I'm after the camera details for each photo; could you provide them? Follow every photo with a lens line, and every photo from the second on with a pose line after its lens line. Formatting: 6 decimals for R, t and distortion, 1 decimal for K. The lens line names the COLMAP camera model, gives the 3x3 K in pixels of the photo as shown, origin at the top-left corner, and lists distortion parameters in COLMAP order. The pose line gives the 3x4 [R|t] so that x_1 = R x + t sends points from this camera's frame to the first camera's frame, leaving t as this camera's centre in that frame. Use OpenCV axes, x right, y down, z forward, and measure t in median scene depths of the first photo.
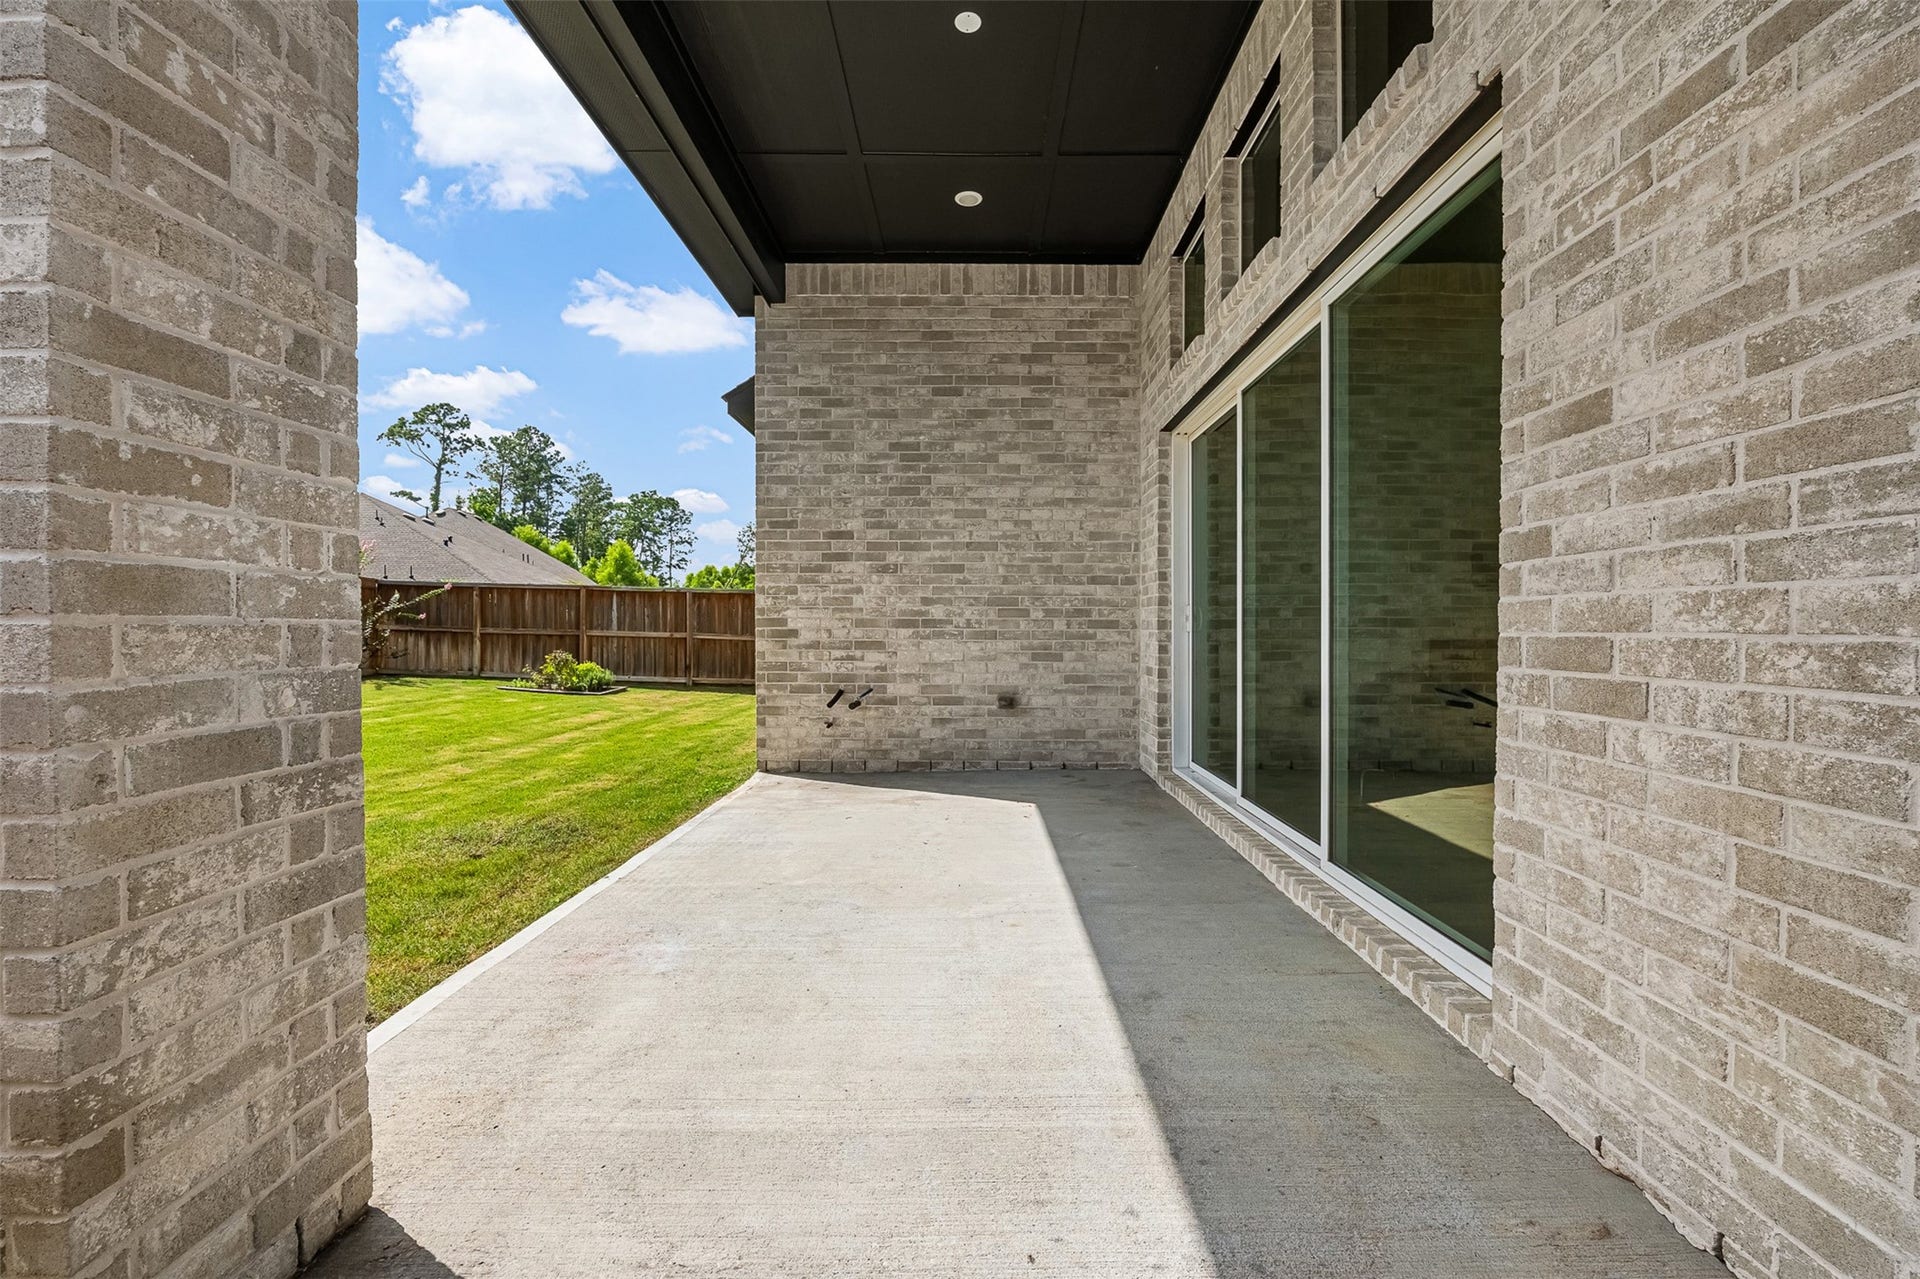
lens RADIAL K [[795.1, 0, 953.5], [0, 795.1, 623.7], [0, 0, 1]] dist [-0.005542, -0.000102]
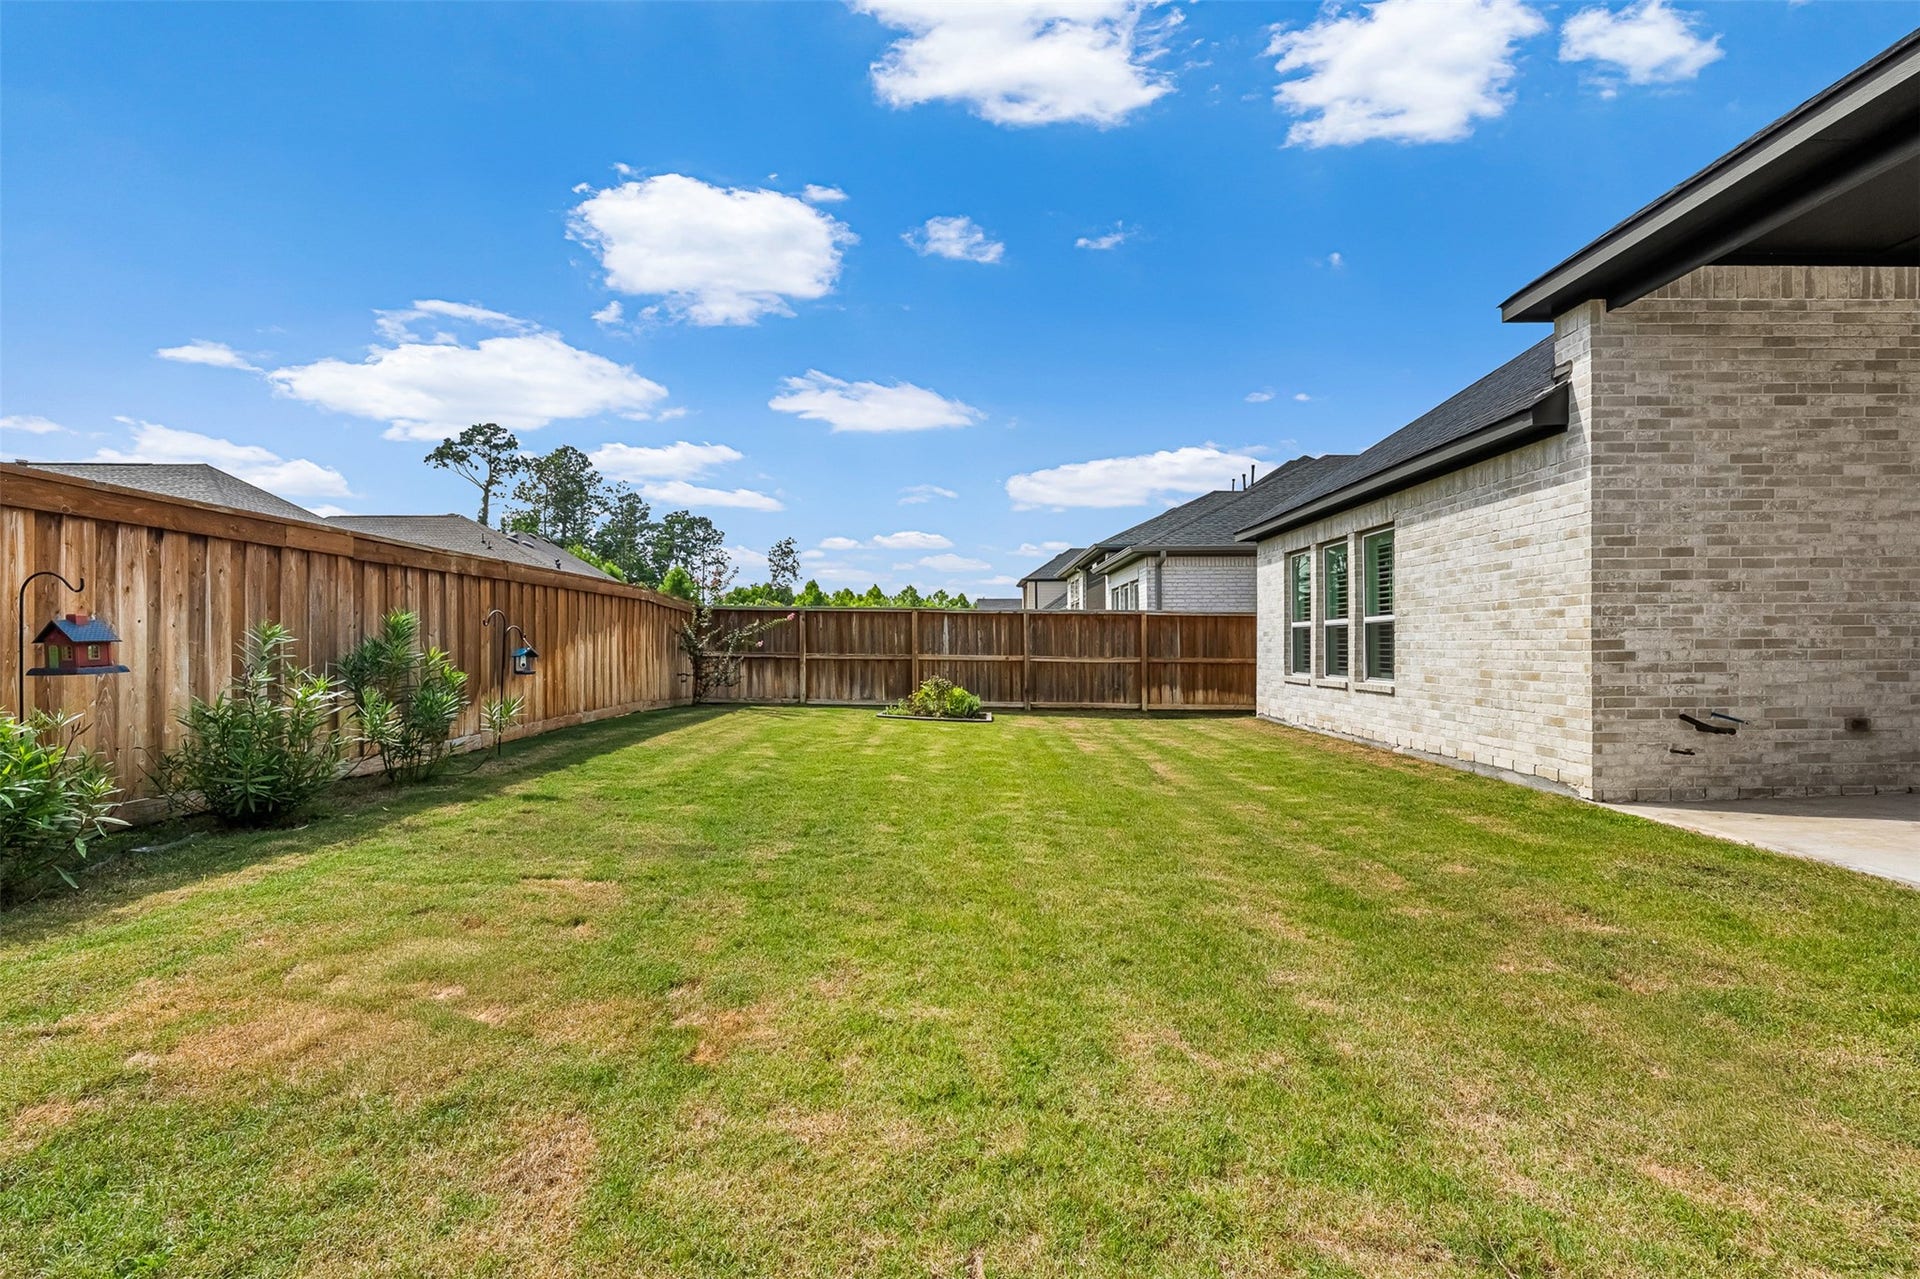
lens RADIAL K [[803.3, 0, 959.6], [0, 803.3, 647.7], [0, 0, 1]] dist [-0.009602, 0.000120]
pose [[0.999828, -0.013700, 0.012535, -1.018689], [0.013606, 0.999879, 0.007554, -0.015882], [-0.012637, -0.007383, 0.999893, 0.056766]]
